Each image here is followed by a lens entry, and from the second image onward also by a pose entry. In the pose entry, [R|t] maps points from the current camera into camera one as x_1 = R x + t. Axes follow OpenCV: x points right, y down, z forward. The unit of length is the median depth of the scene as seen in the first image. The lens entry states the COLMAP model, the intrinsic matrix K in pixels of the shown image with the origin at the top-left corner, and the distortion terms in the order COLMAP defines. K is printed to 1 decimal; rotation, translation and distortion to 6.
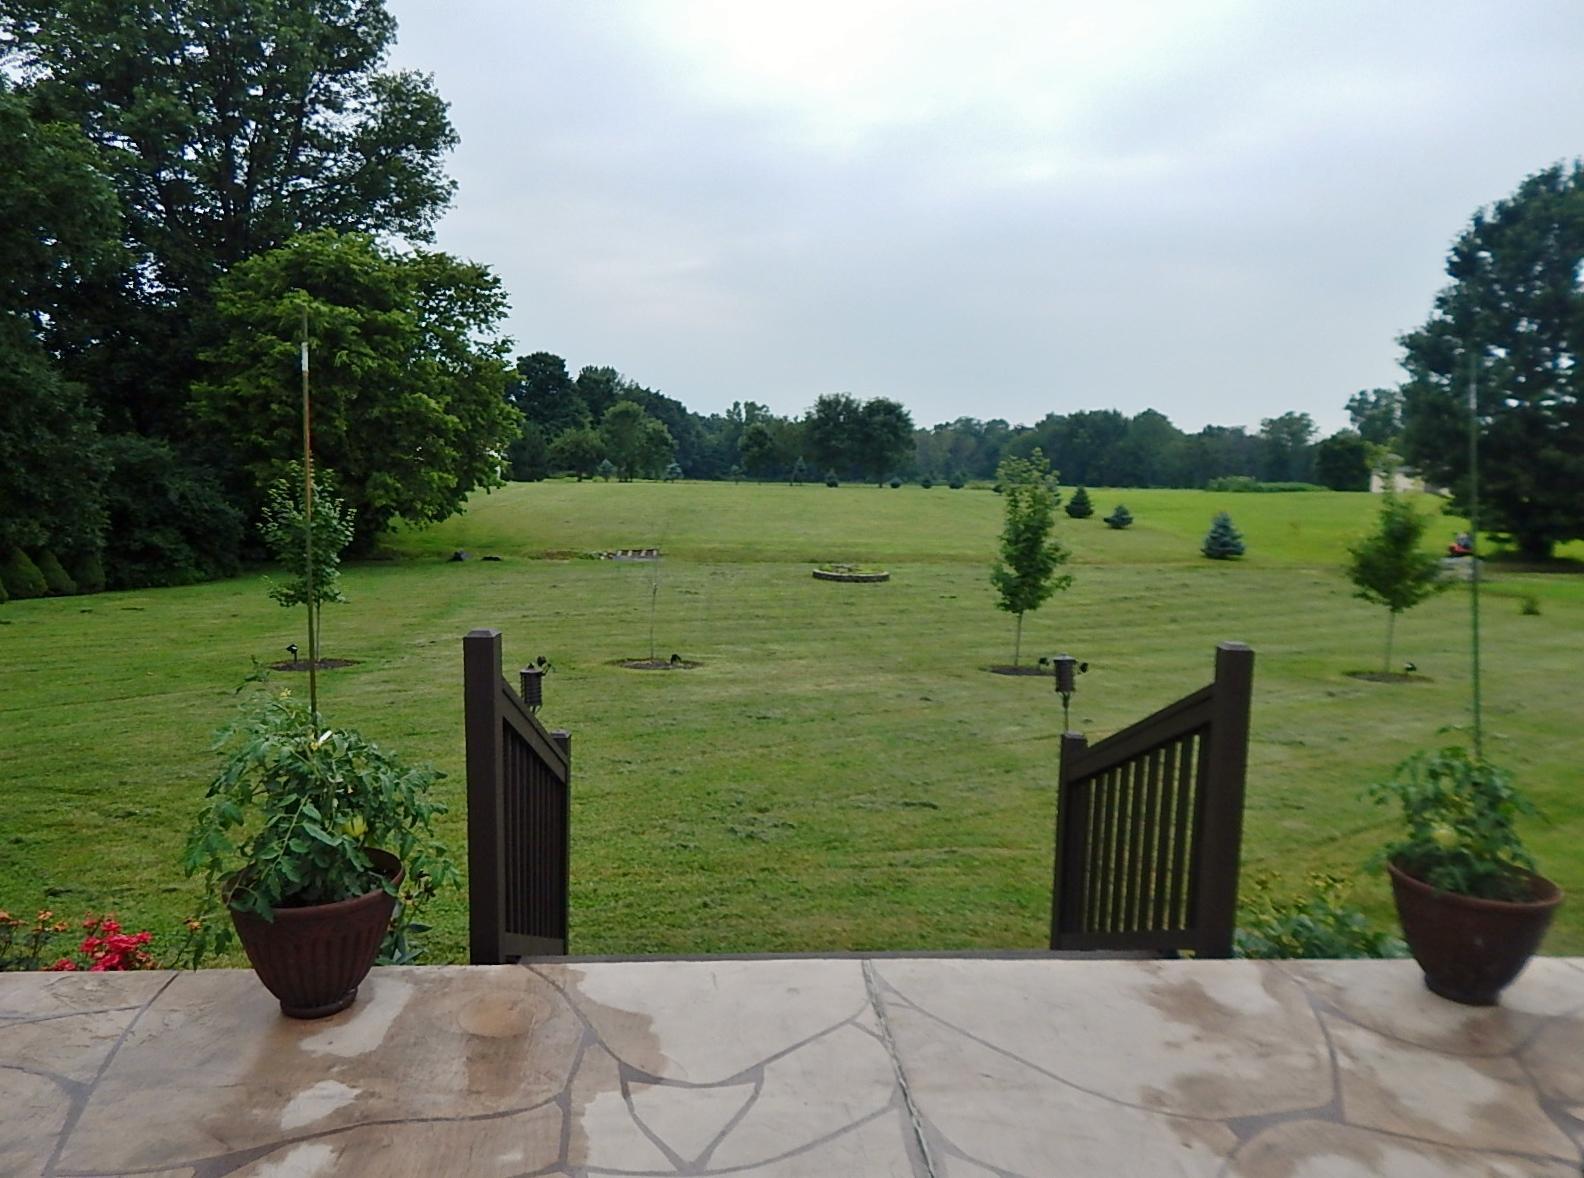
lens RADIAL K [[1048.9, 0, 794.9], [0, 1048.9, 577.9], [0, 0, 1]] dist [-0.001166, -0.004702]
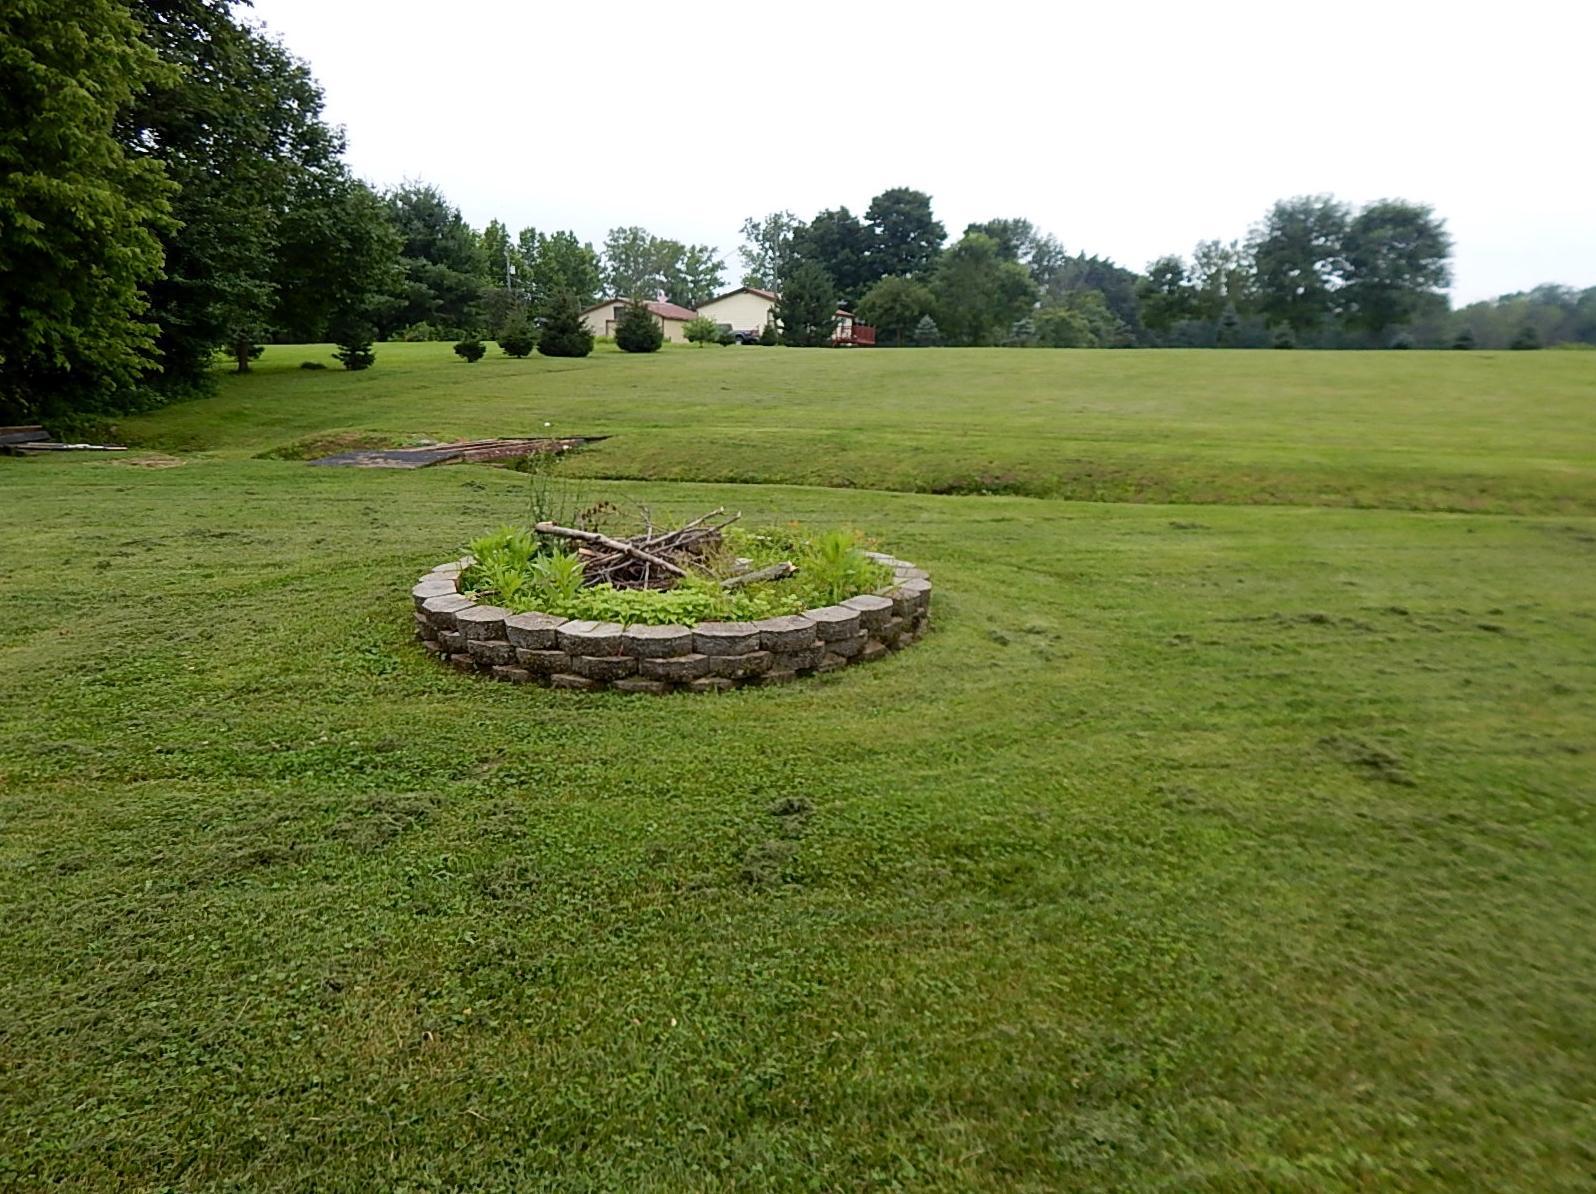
lens RADIAL K [[1058.0, 0, 784.7], [0, 1058.0, 590.9], [0, 0, 1]] dist [-0.000917, -0.001148]
pose [[0.900644, 0.077920, -0.427515, 0.110978], [-0.032133, 0.993041, 0.113299, -0.017245], [0.433368, -0.088304, 0.896880, 0.697111]]
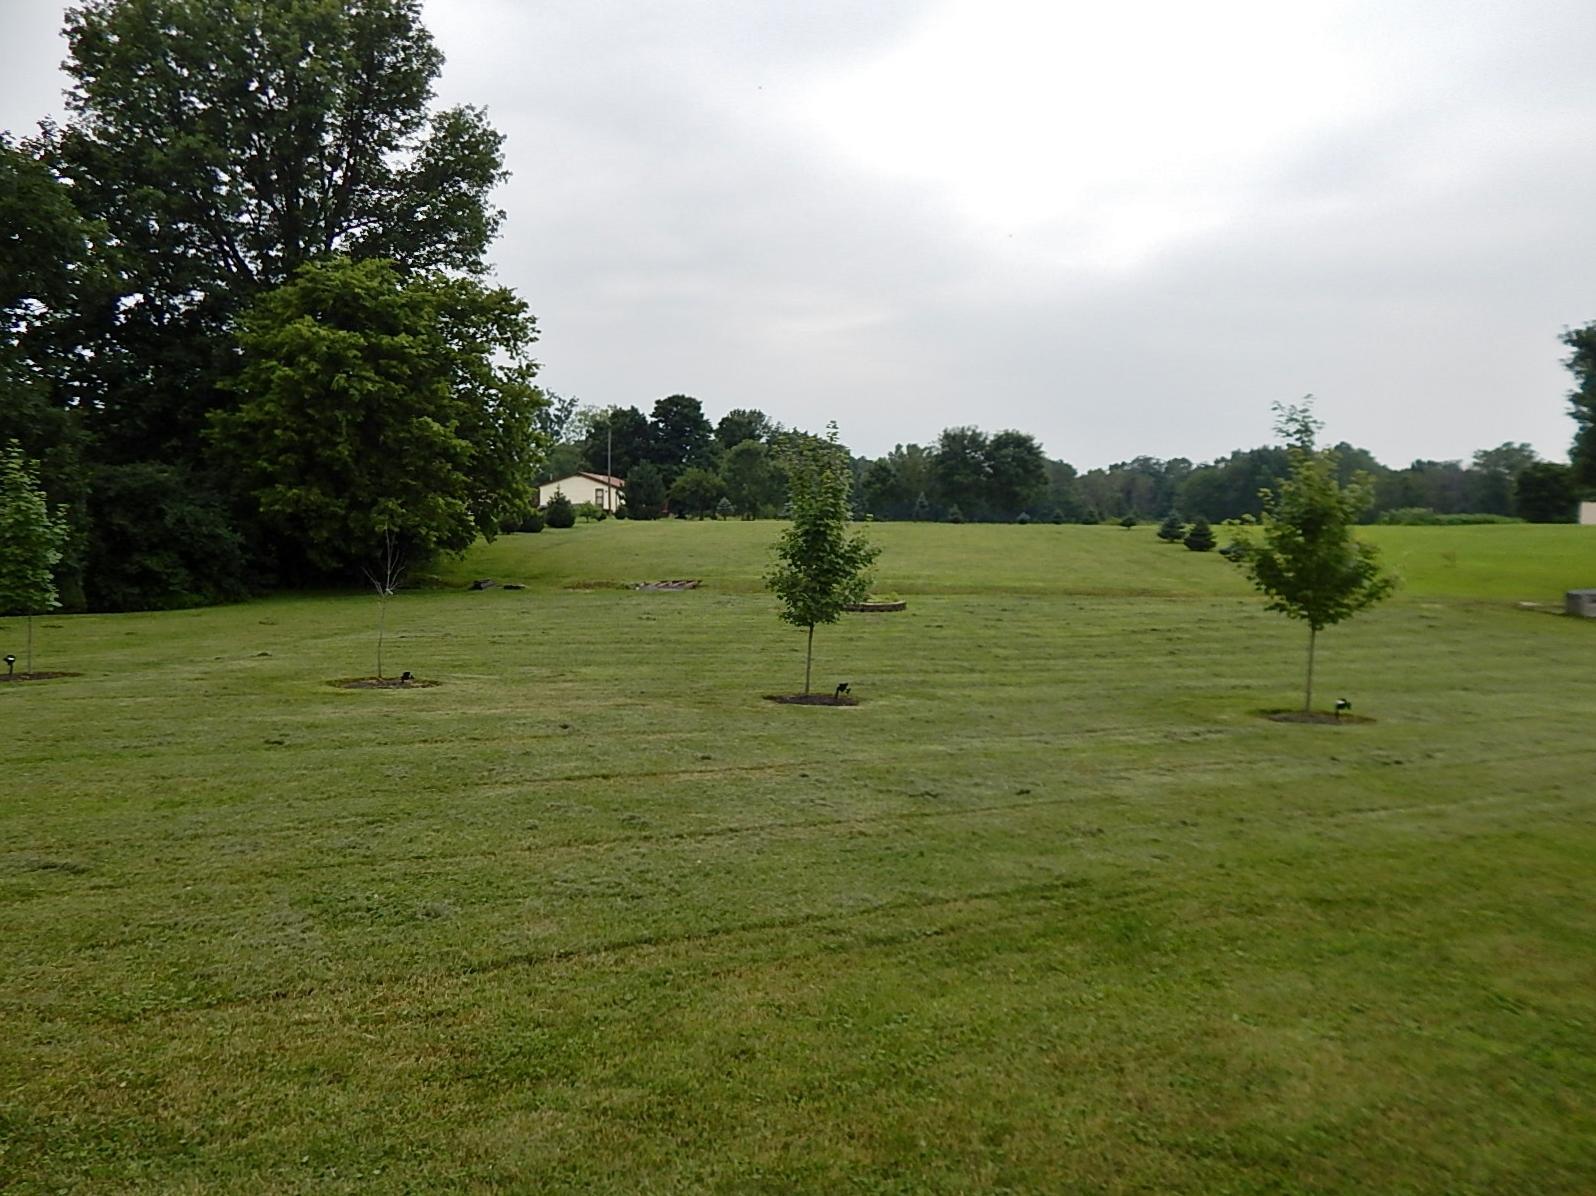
lens RADIAL K [[1049.1, 0, 801.1], [0, 1049.1, 587.4], [0, 0, 1]] dist [-0.000257, -0.000599]
pose [[0.986630, 0.001775, -0.162969, 0.120539], [-0.007296, 0.999419, -0.033285, 0.010978], [0.162815, 0.034029, 0.986070, 0.074585]]
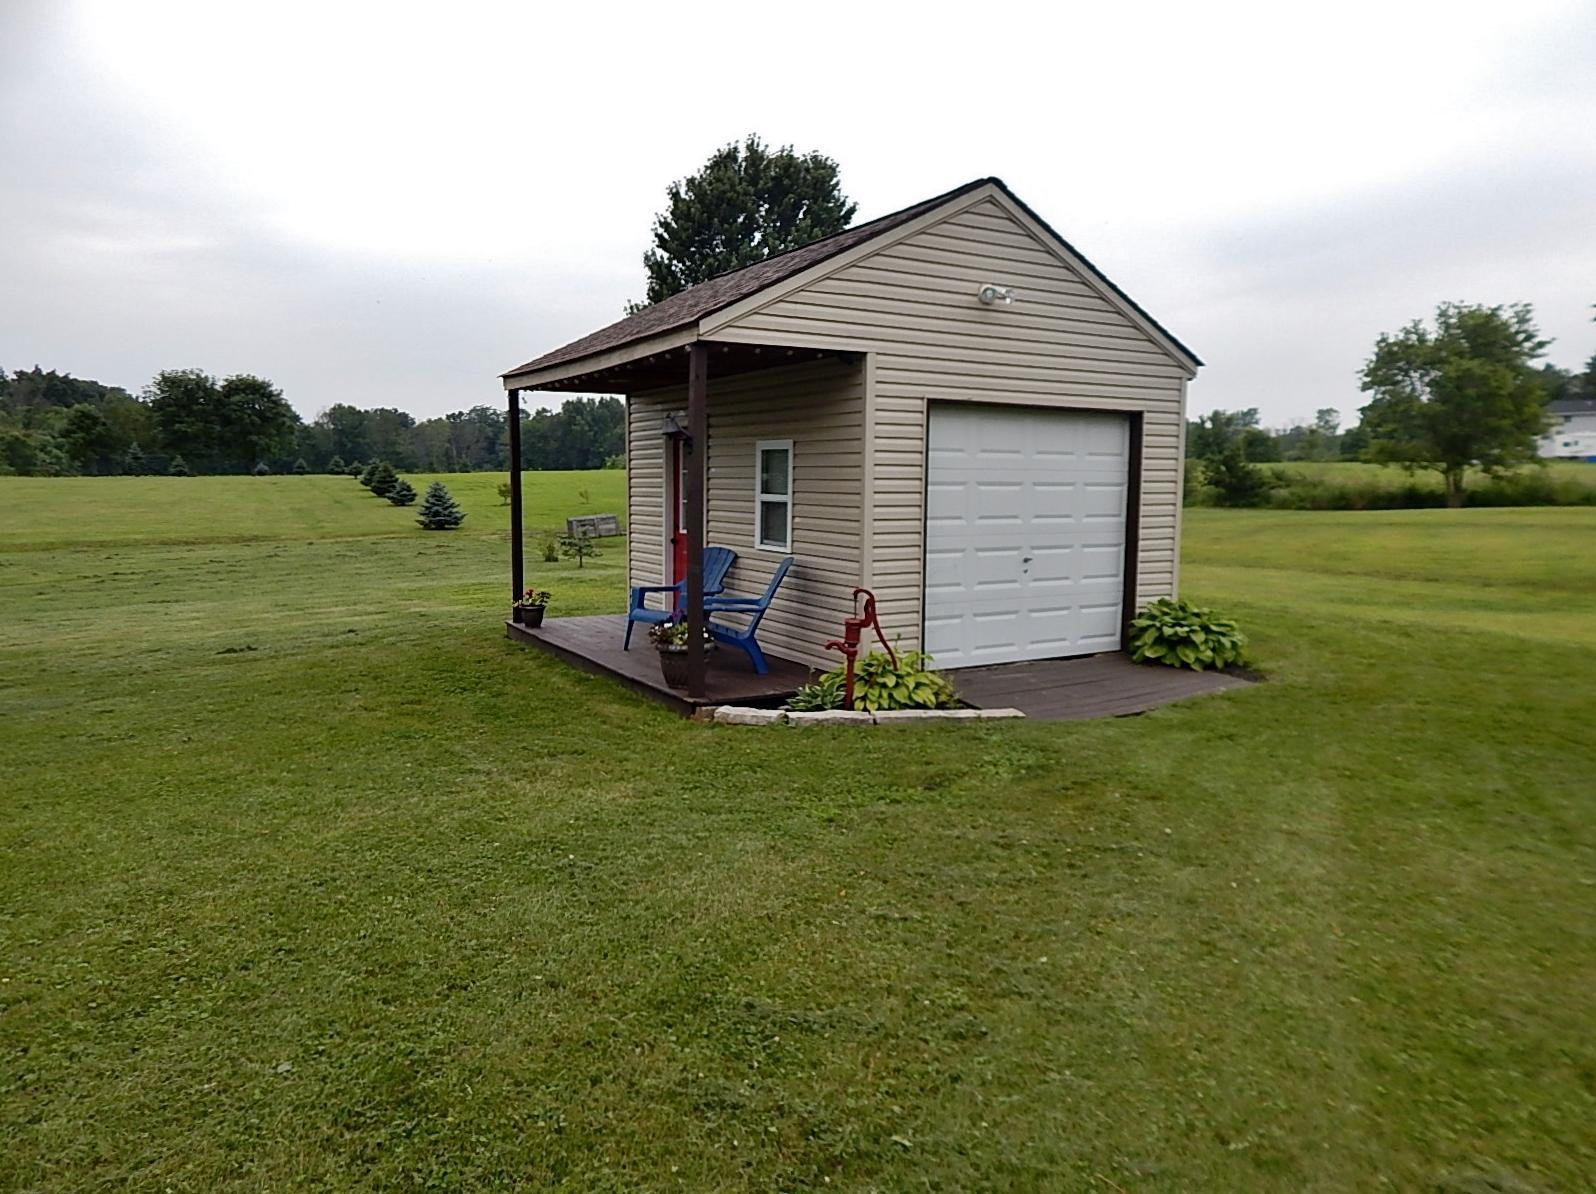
lens RADIAL K [[1058.0, 0, 784.7], [0, 1058.0, 590.9], [0, 0, 1]] dist [-0.000917, -0.001148]
pose [[0.918770, -0.070008, 0.388536, 0.342534], [0.063213, 0.997541, 0.030263, 0.031660], [-0.389700, -0.003244, 0.920936, -0.022235]]
